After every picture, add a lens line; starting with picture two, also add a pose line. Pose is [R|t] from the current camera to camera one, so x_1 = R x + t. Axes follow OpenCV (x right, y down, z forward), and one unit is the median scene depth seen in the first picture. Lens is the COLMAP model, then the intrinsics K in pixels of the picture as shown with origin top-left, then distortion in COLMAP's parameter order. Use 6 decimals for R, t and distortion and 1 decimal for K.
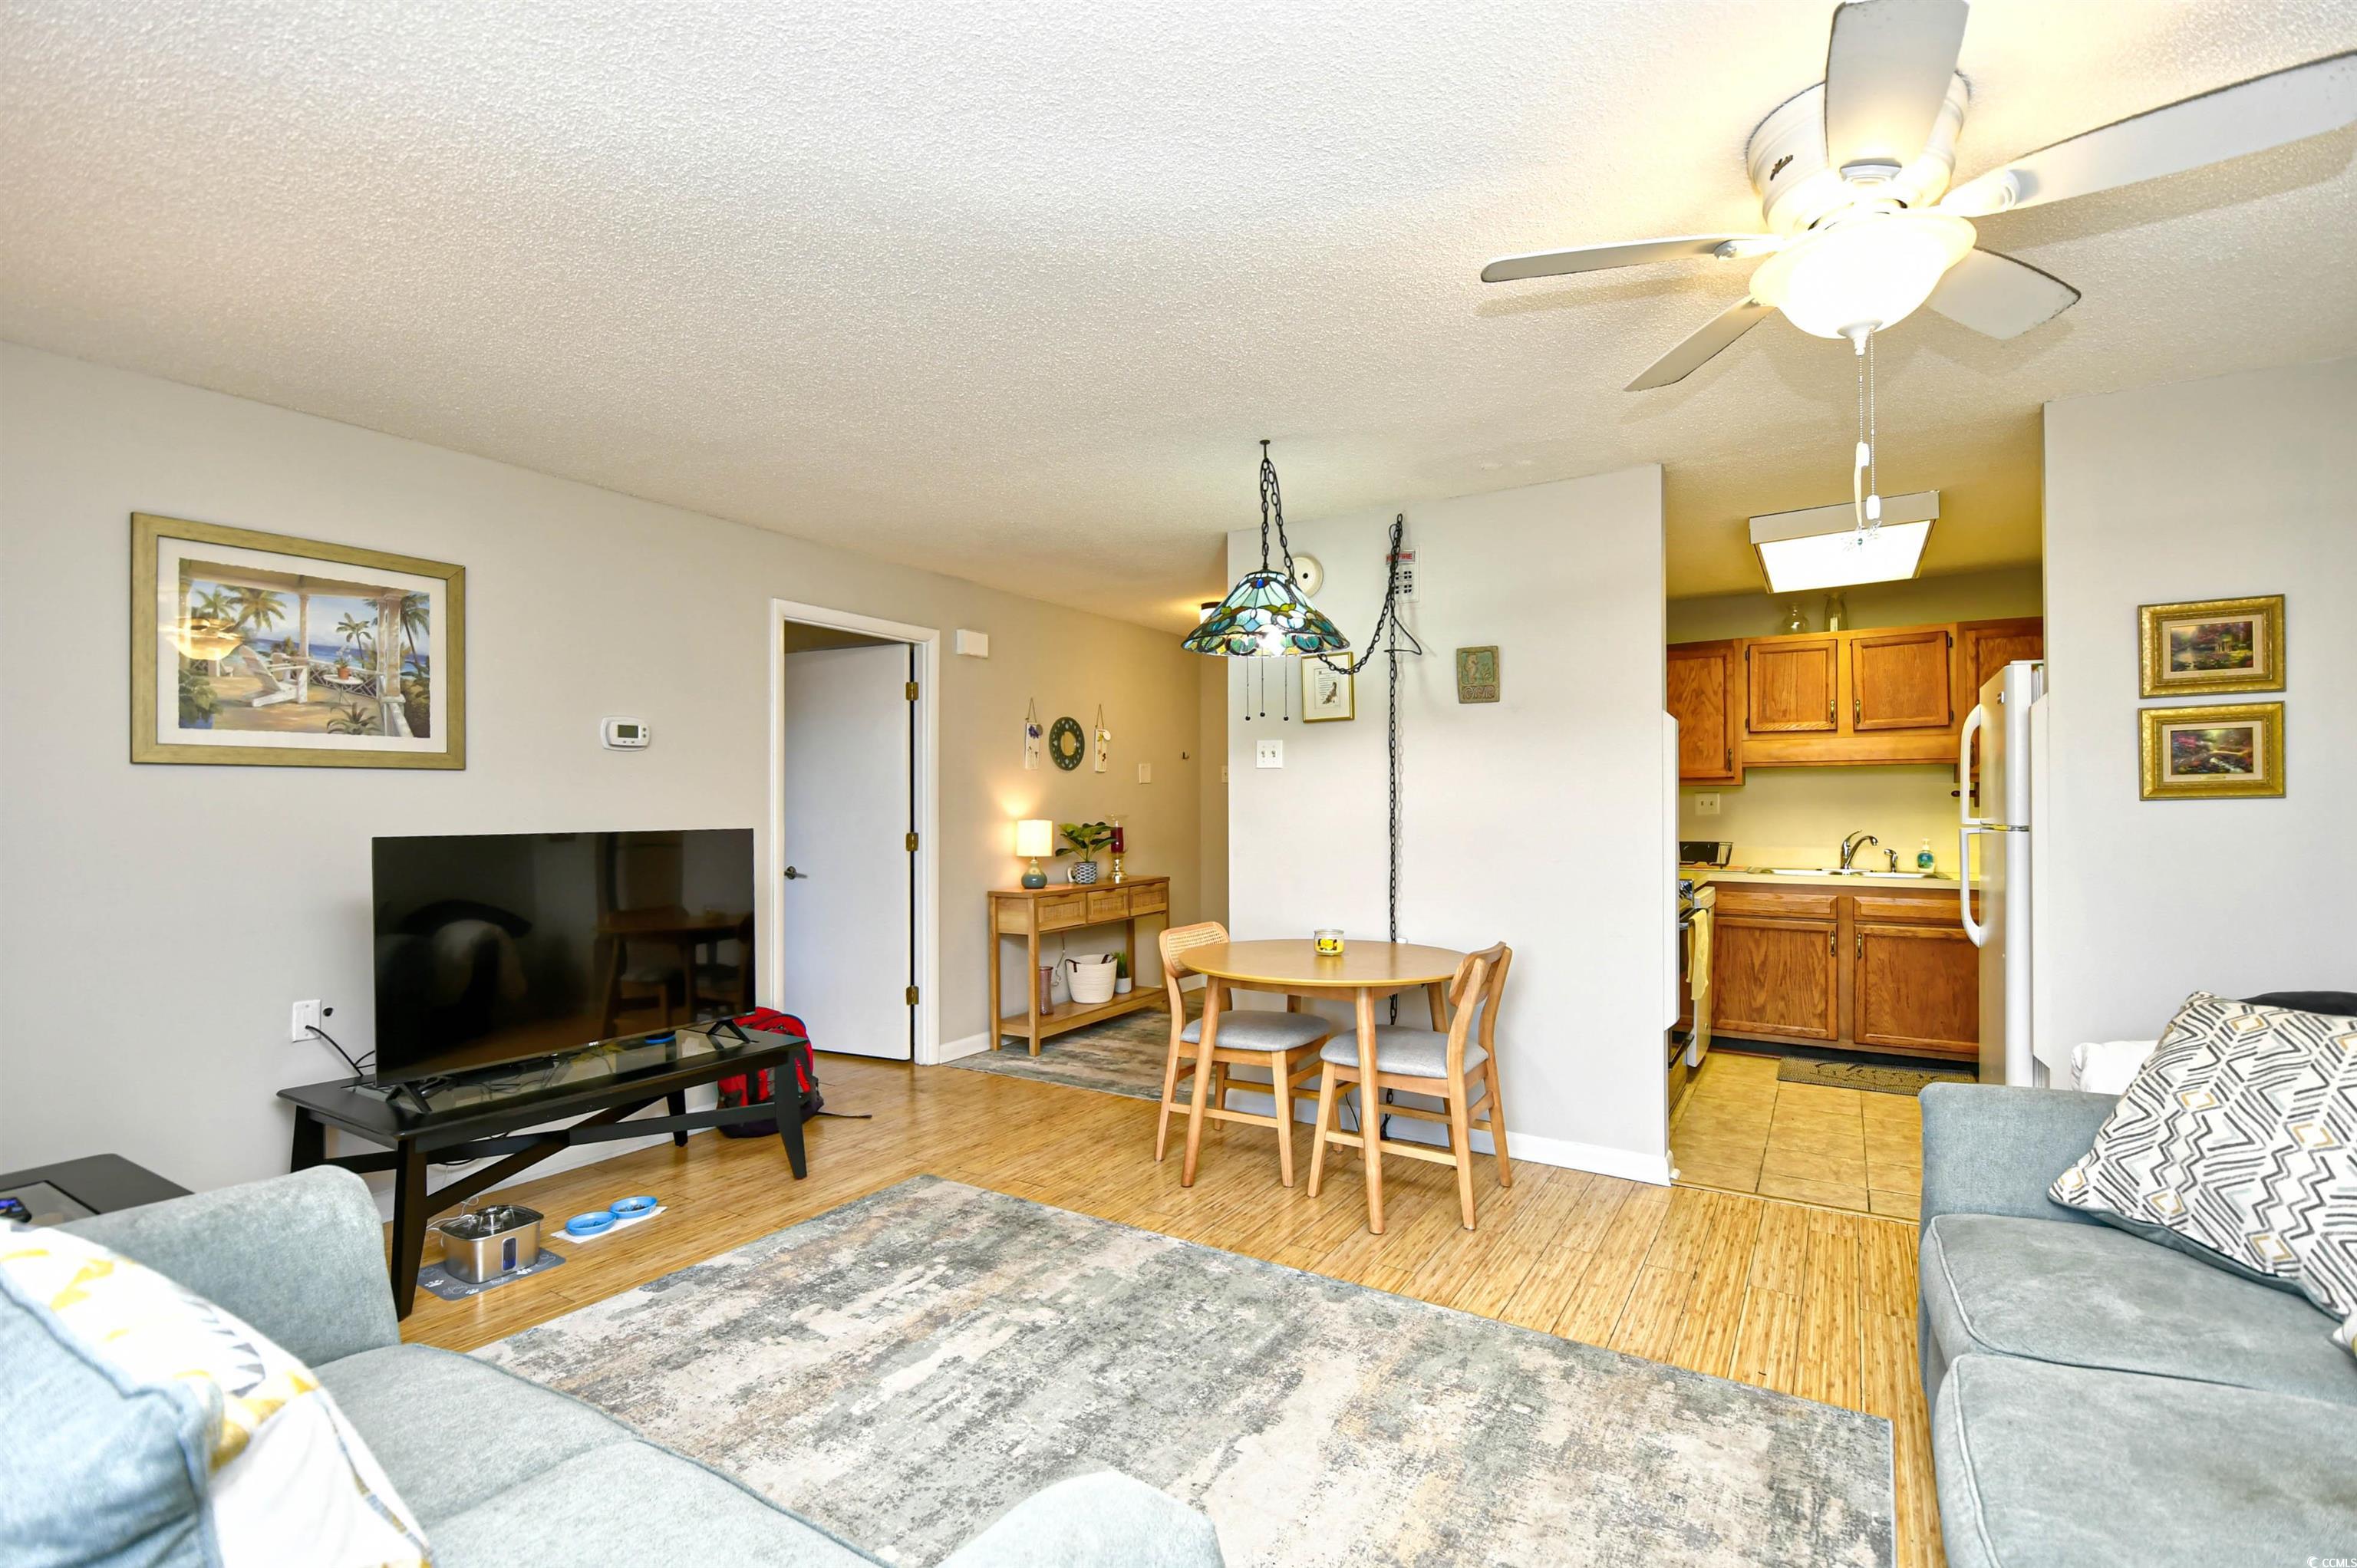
lens RADIAL K [[1050.3, 0, 1195.3], [0, 1050.3, 798.8], [0, 0, 1]] dist [0.016095, -0.023220]
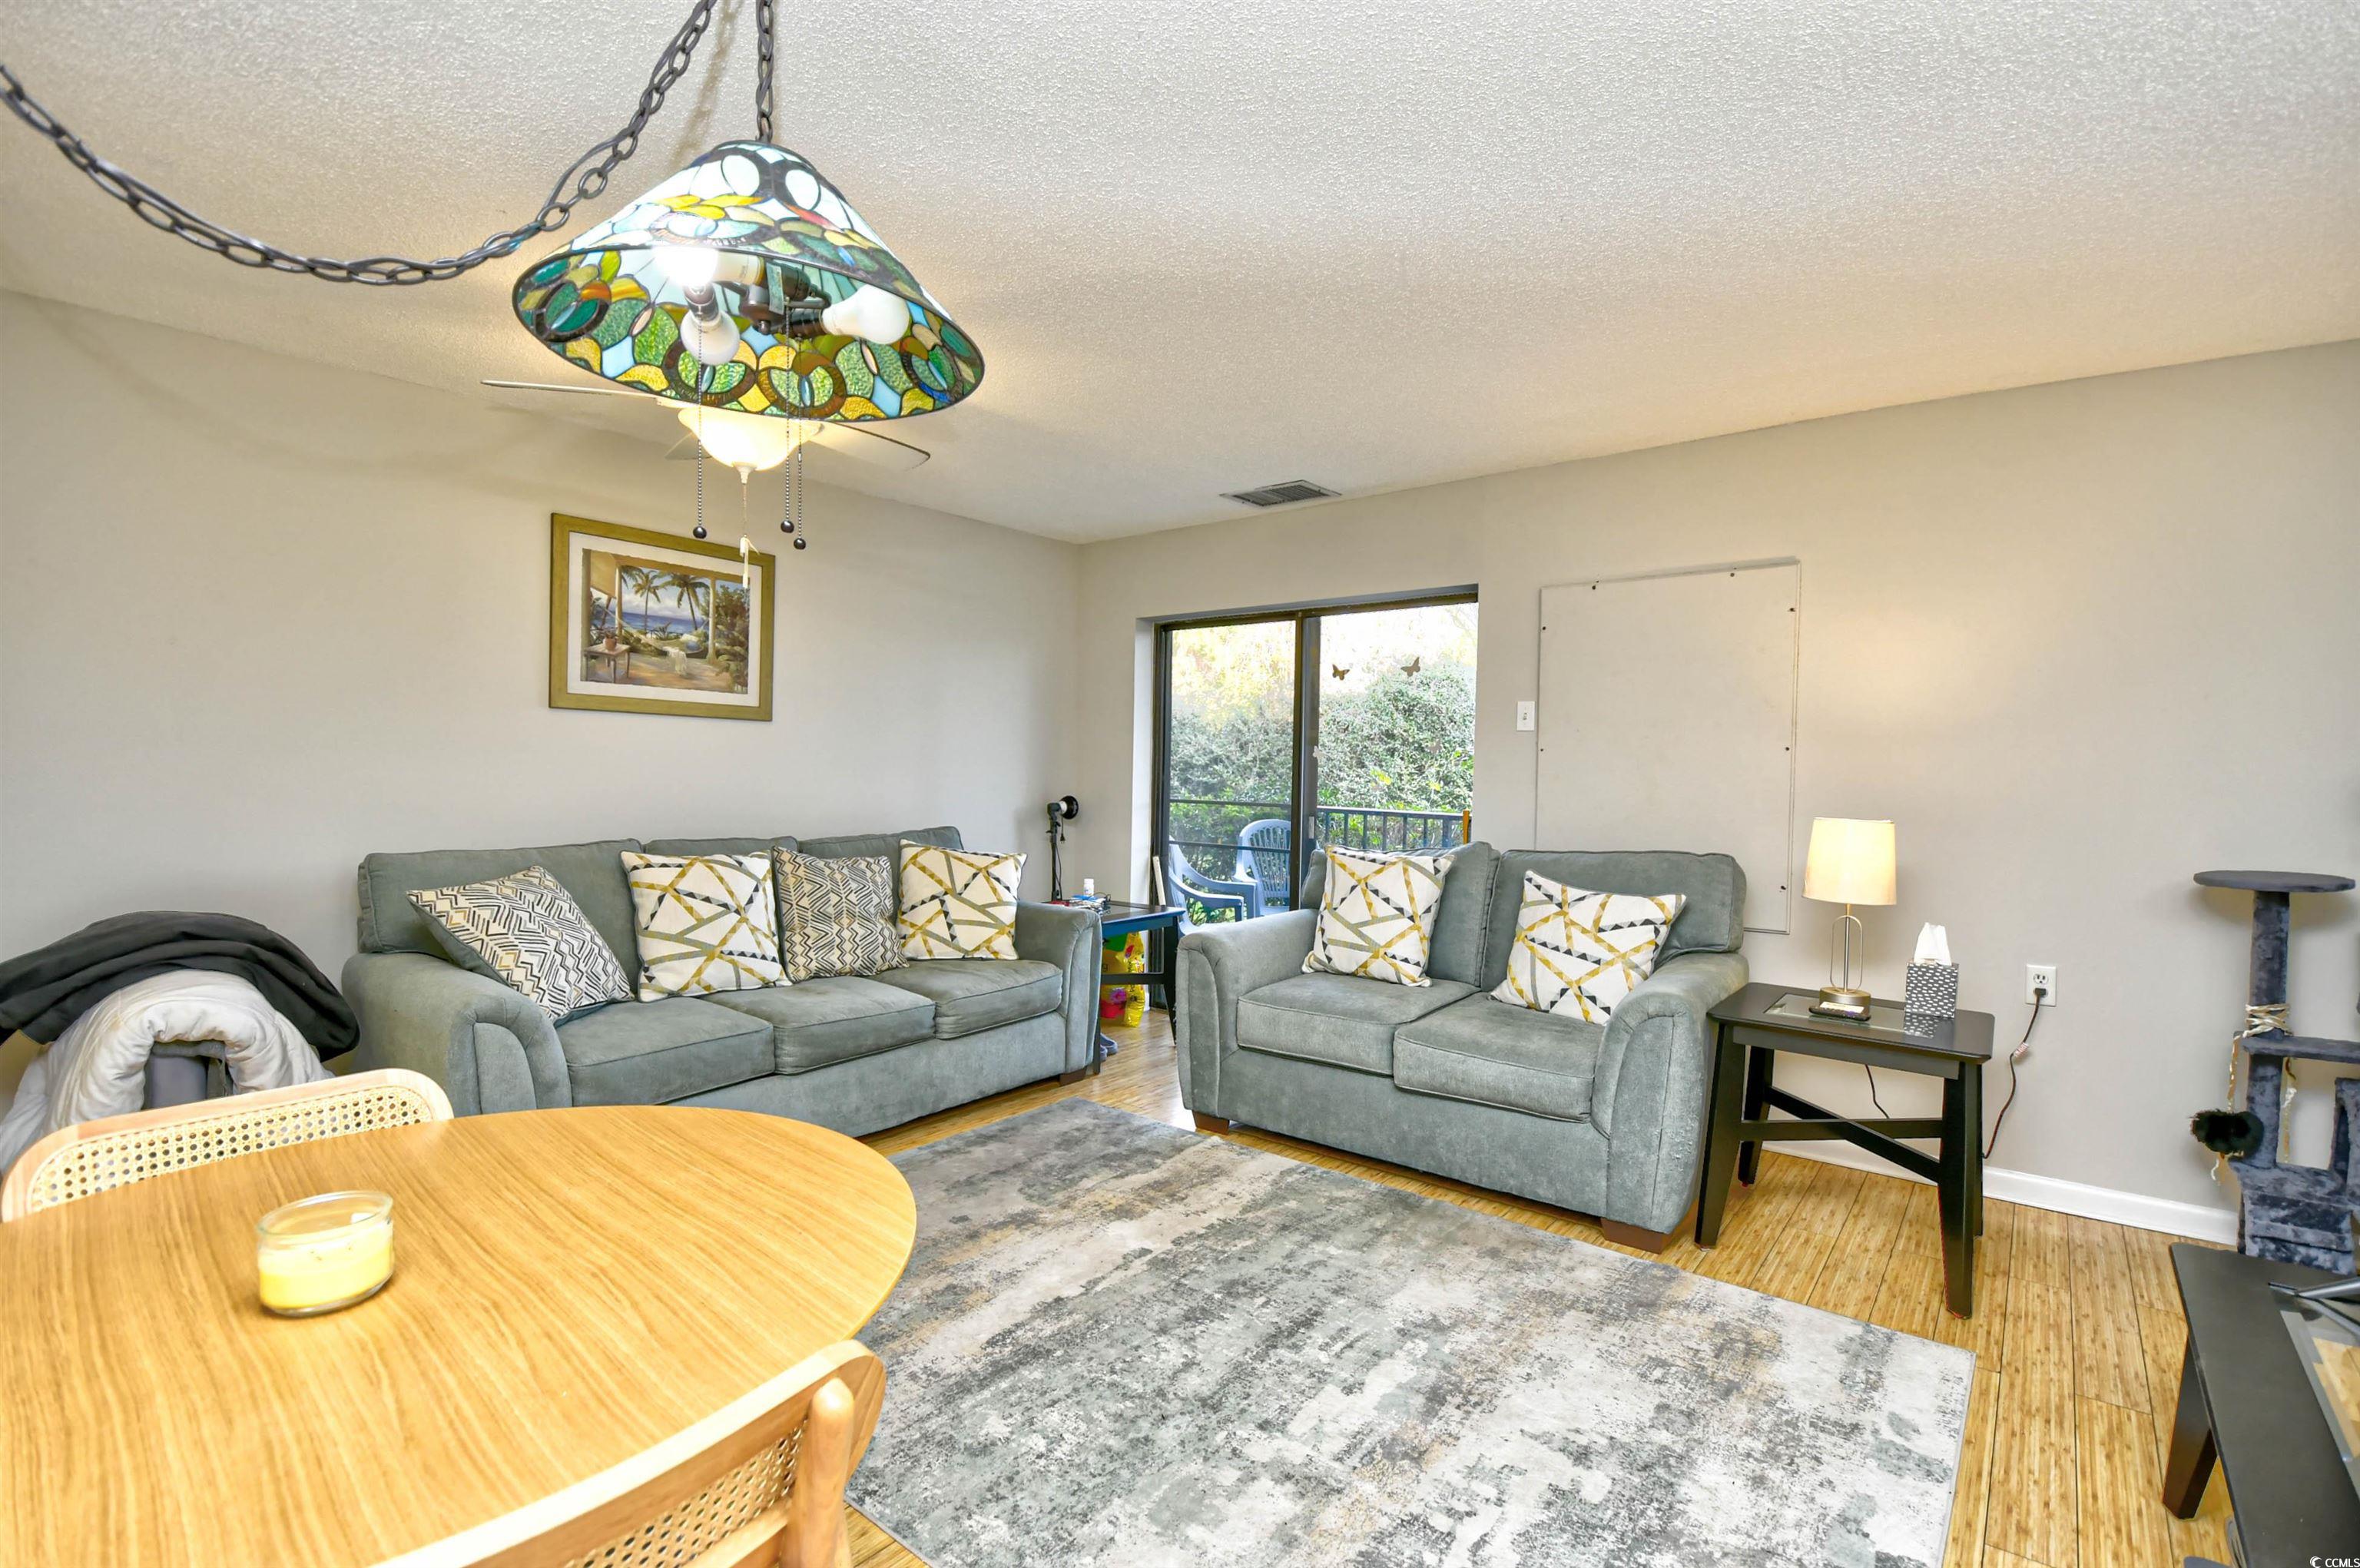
lens RADIAL K [[1076.7, 0, 1186.2], [0, 1076.7, 799.7], [0, 0, 1]] dist [0.019124, -0.024820]
pose [[-0.991712, -0.016976, 0.127355, -0.170545], [-0.013937, 0.999597, 0.024720, 0.010085], [-0.127723, 0.022740, -0.991549, 1.645758]]
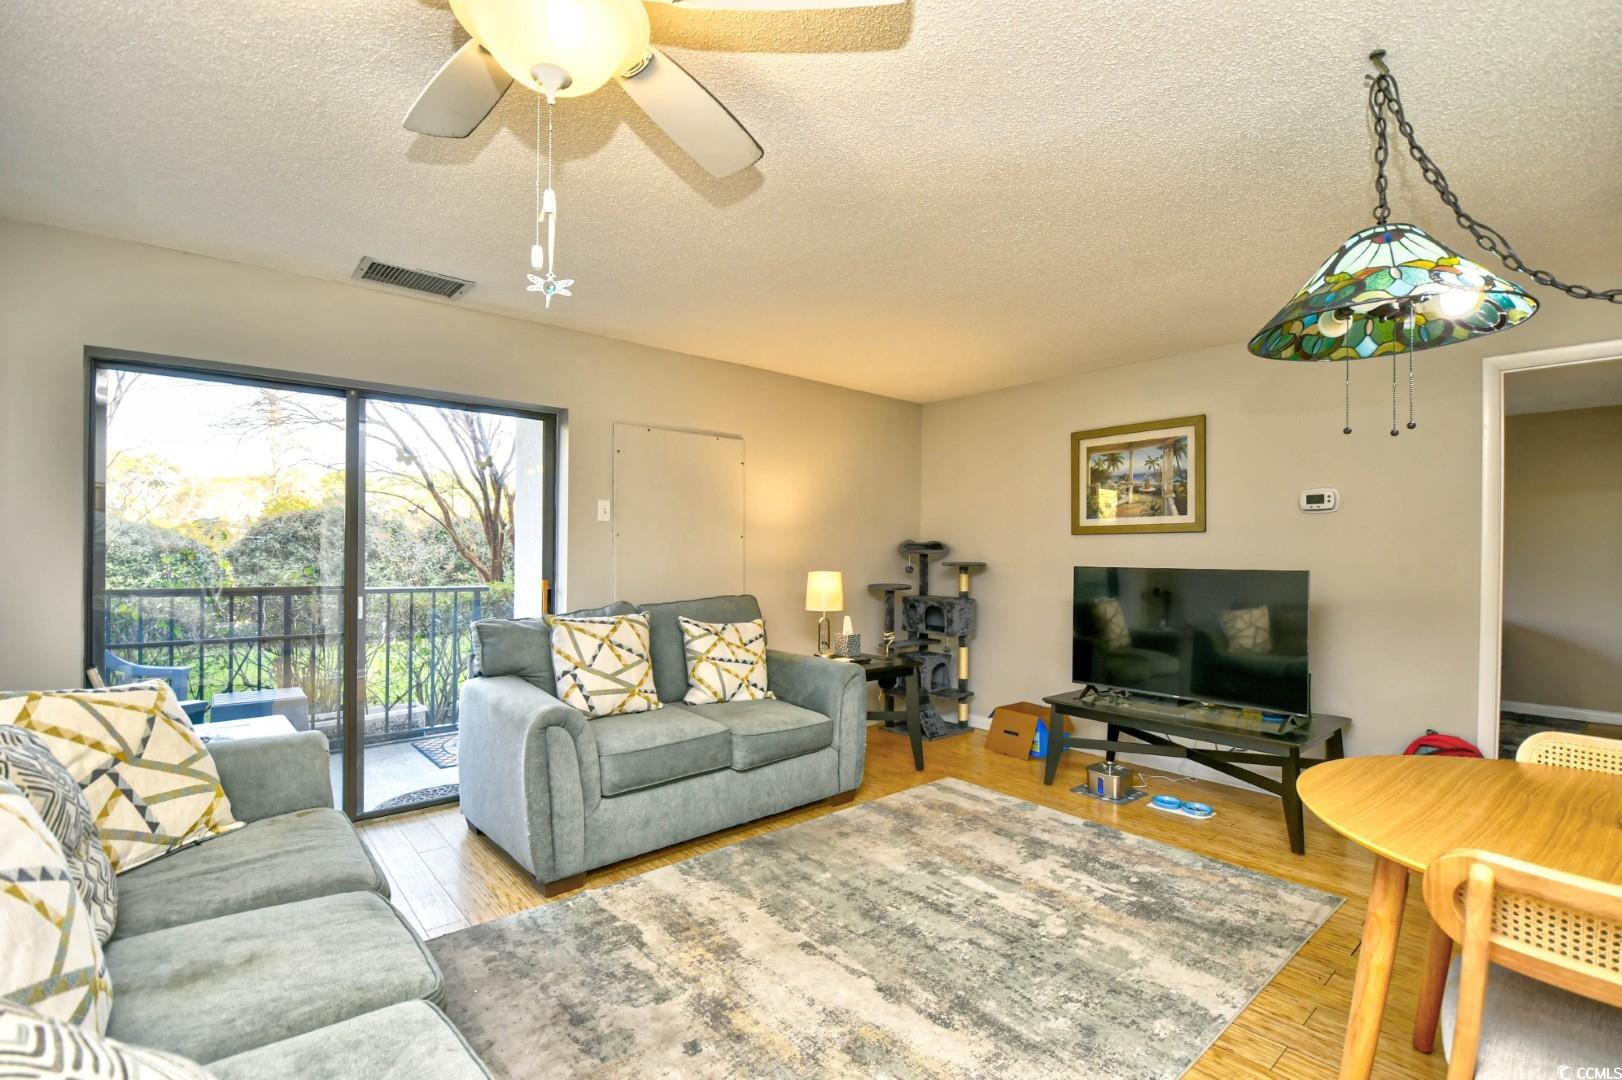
lens RADIAL K [[722.8, 0, 822.6], [0, 722.8, 550.2], [0, 0, 1]] dist [0.016095, -0.023220]
pose [[-0.297938, -0.002954, -0.954581, 0.777580], [0.001258, 0.999993, -0.003487, 0.007121], [0.954584, -0.002239, -0.297933, 0.929654]]
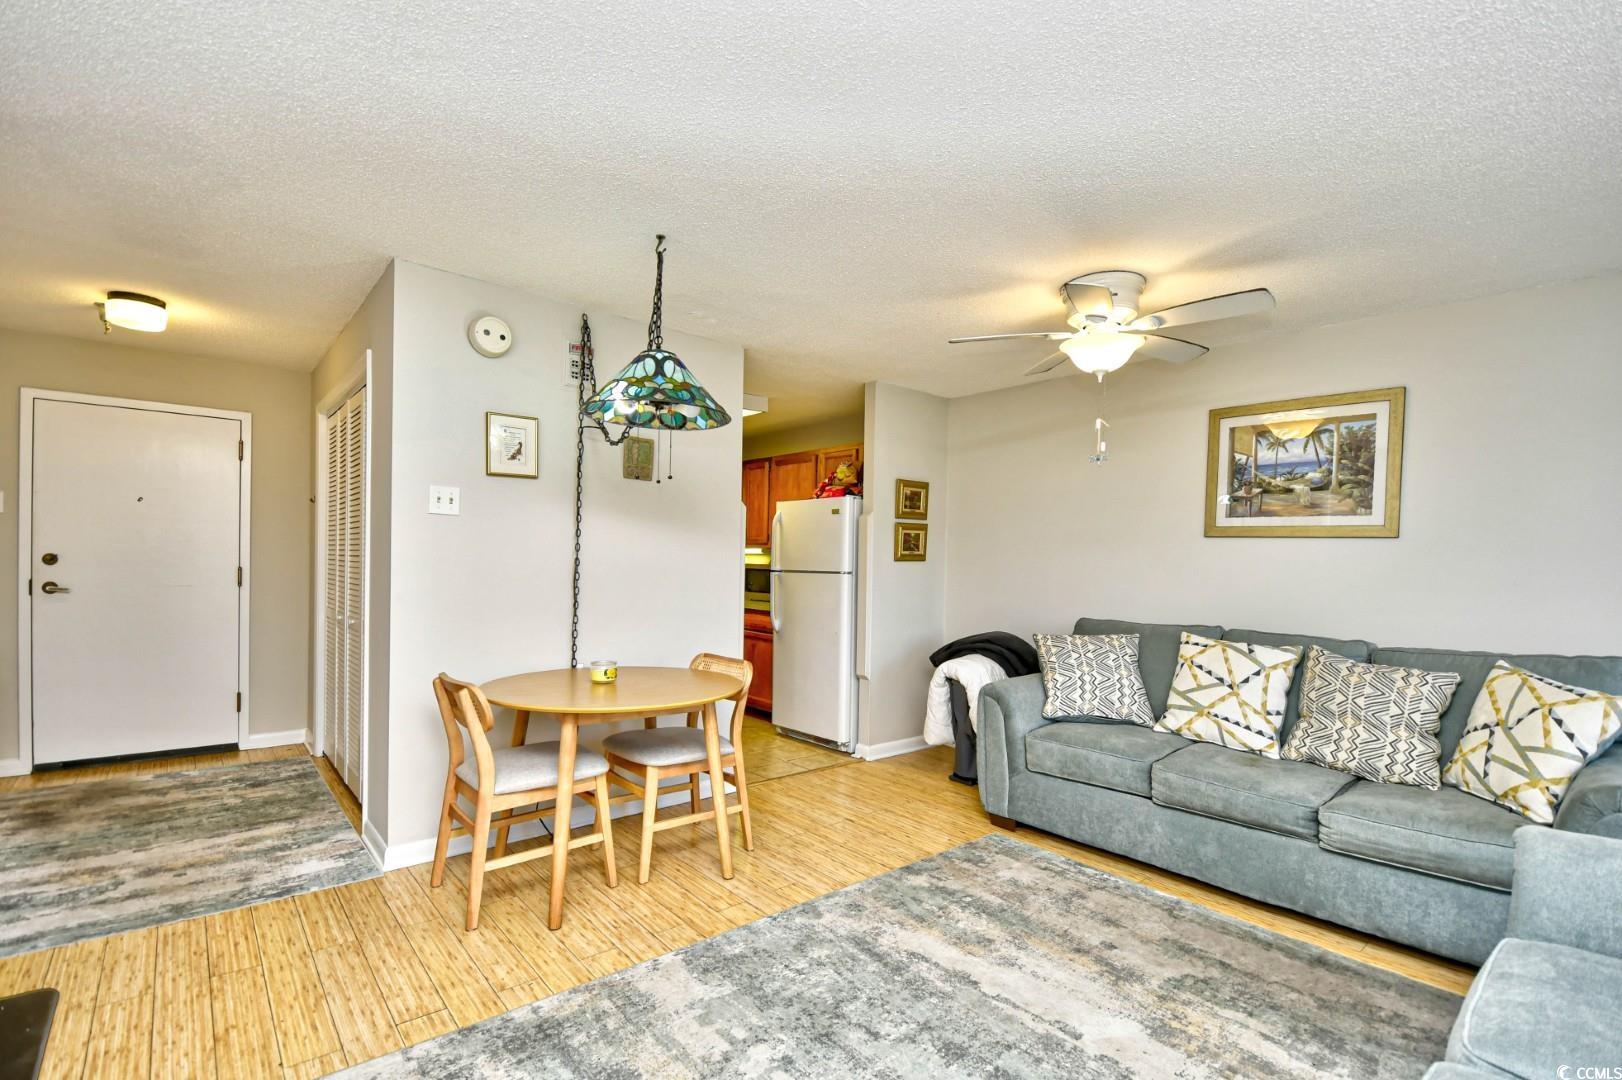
lens RADIAL K [[727.0, 0, 816.8], [0, 727.0, 566.7], [0, 0, 1]] dist [0.015967, -0.023235]
pose [[0.305896, 0.003758, 0.952057, -0.754799], [-0.029361, 0.999554, 0.005488, 0.010412], [-0.951612, -0.029632, 0.305870, 0.697427]]
